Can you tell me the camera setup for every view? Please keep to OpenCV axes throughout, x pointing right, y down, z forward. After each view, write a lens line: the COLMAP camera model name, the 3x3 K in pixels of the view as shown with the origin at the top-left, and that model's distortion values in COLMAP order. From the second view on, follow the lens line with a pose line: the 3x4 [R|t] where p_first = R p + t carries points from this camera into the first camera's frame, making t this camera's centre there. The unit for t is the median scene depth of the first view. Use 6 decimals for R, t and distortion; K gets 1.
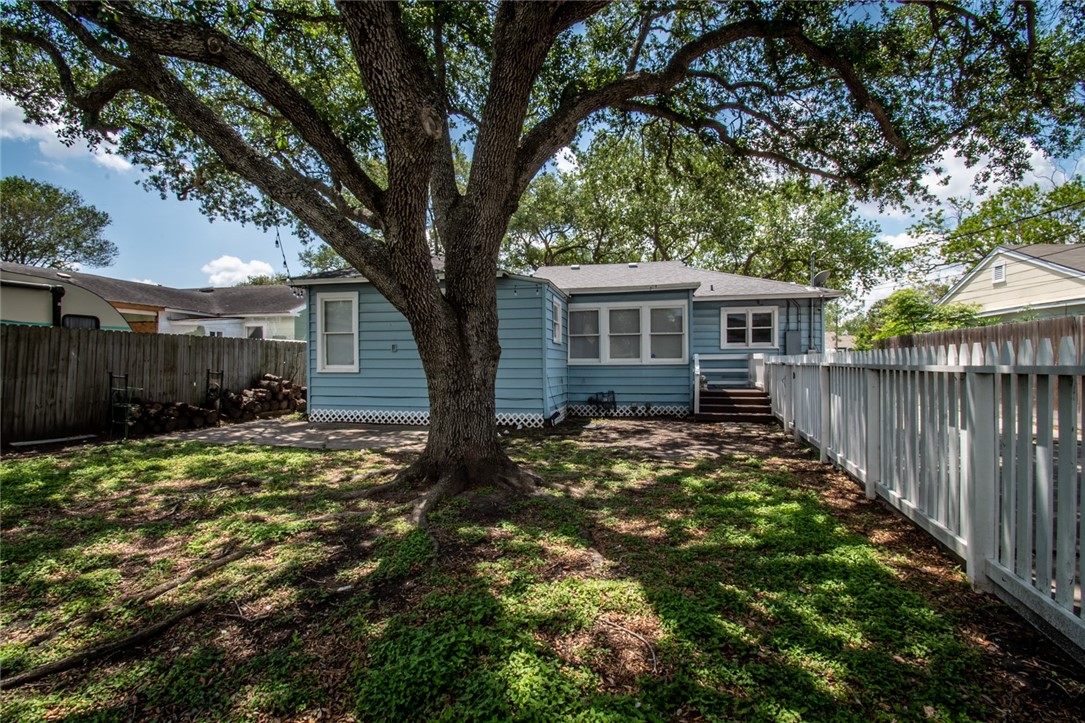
lens RADIAL K [[486.1, 0, 542.5], [0, 486.1, 358.8], [0, 0, 1]] dist [-0.000720, -0.000123]
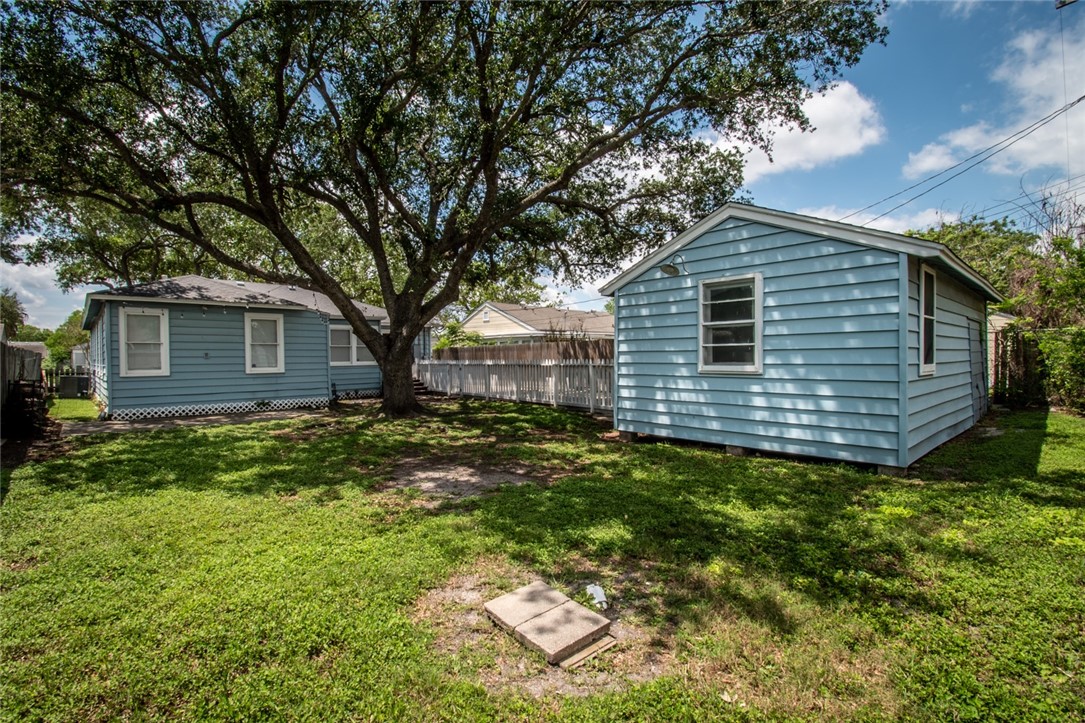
lens RADIAL K [[486.1, 0, 542.4], [0, 486.1, 360.9], [0, 0, 1]] dist [-0.000720, -0.000123]
pose [[0.569618, -0.010420, 0.821844, -0.841315], [0.013406, 0.999904, 0.003386, -0.000023], [-0.821800, 0.009089, 0.569703, -0.459642]]
